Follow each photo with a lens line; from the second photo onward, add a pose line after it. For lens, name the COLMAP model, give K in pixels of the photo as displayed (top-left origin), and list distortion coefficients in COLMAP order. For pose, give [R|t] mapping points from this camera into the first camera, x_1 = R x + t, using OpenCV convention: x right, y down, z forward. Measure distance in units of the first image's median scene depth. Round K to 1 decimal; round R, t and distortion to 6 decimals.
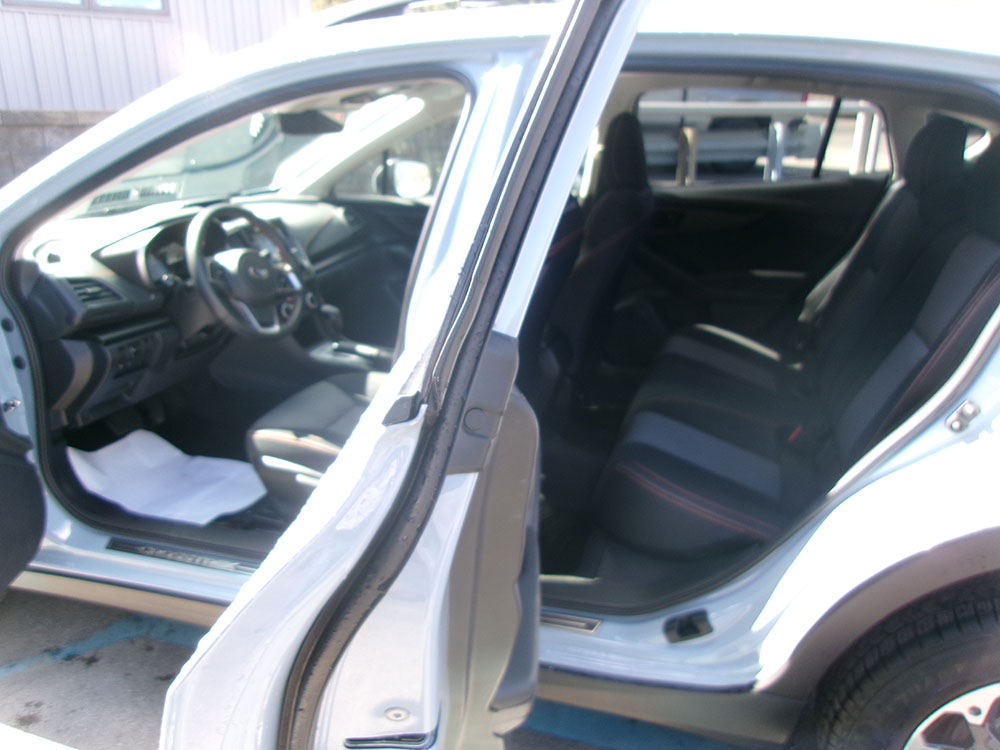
lens RADIAL K [[777.9, 0, 496.0], [0, 777.9, 378.3], [0, 0, 1]] dist [-0.054935, 0.099233]
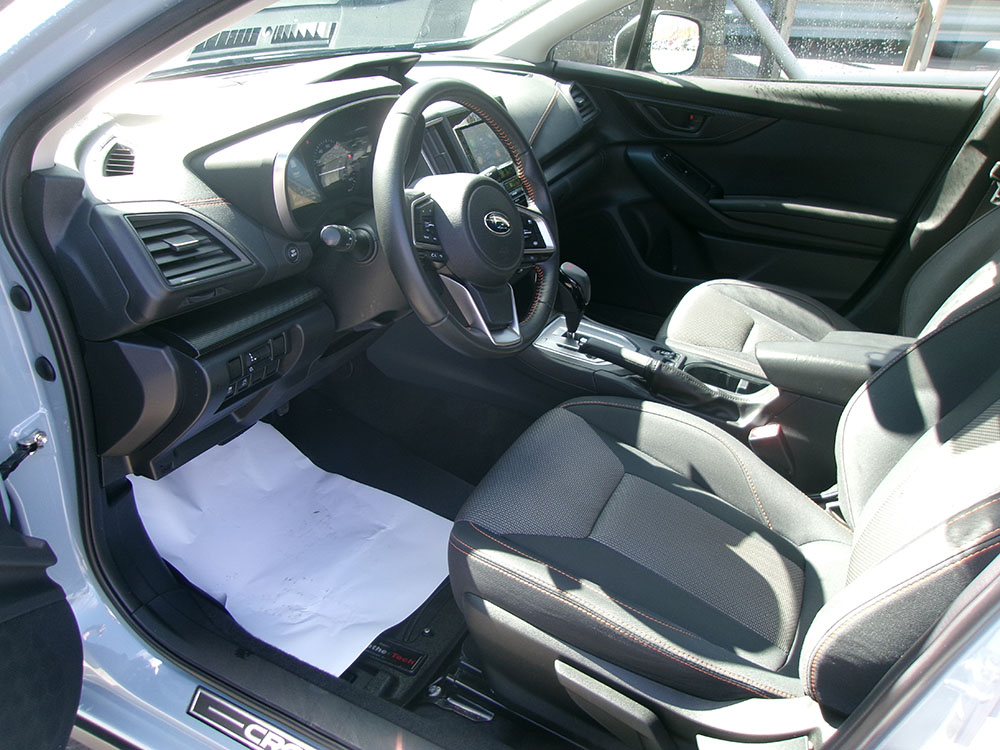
lens RADIAL K [[777.9, 0, 496.0], [0, 777.9, 378.3], [0, 0, 1]] dist [-0.054935, 0.099233]
pose [[0.985648, 0.129666, -0.108096, -0.245352], [-0.110126, 0.979196, 0.170432, -0.126826], [0.127947, -0.156082, 0.979422, 0.495931]]
